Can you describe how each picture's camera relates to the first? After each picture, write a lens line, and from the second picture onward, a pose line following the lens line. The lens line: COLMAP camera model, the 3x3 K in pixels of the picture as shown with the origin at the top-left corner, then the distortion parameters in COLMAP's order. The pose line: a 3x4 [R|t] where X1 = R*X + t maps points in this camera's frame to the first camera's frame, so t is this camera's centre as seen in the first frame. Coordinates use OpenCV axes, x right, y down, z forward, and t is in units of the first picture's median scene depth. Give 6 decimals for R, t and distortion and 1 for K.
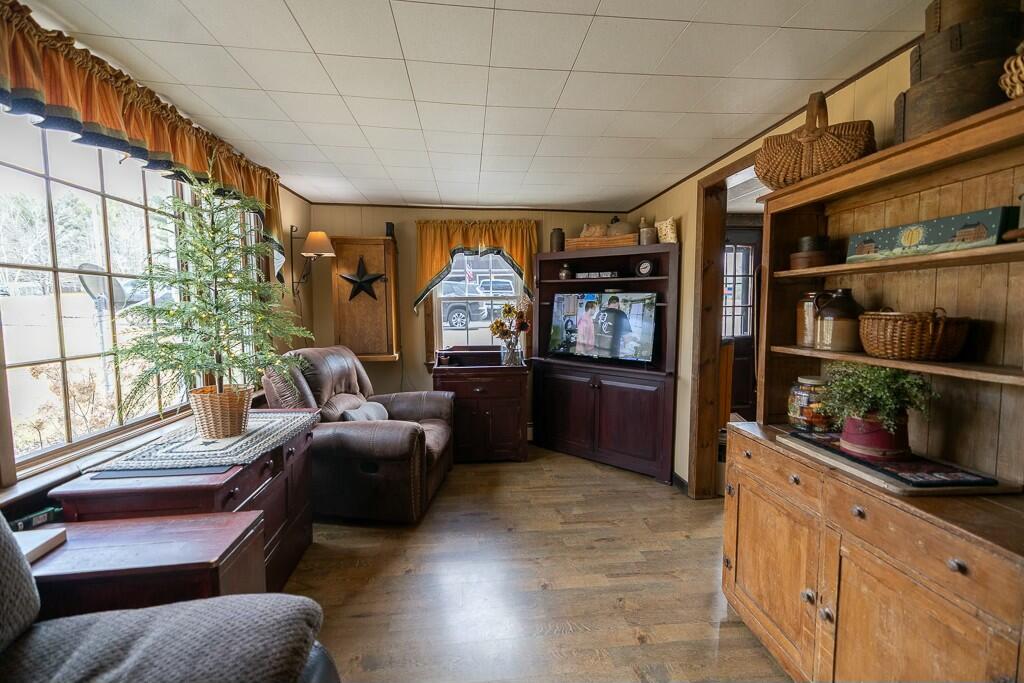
lens RADIAL K [[437.0, 0, 517.3], [0, 437.0, 344.0], [0, 0, 1]] dist [0.000415, -0.000331]
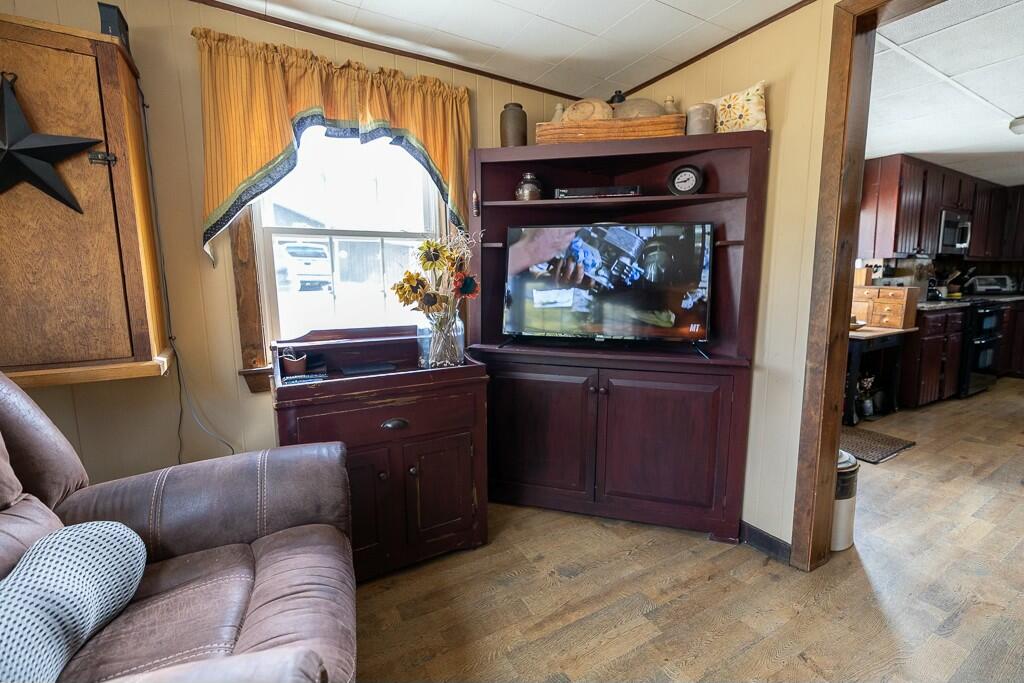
lens RADIAL K [[437.0, 0, 514.6], [0, 437.0, 339.5], [0, 0, 1]] dist [0.000415, -0.000331]
pose [[0.911923, -0.054846, 0.406679, -0.142903], [0.036085, 0.997907, 0.053665, -0.003306], [-0.408771, -0.034263, 0.911994, 0.500933]]
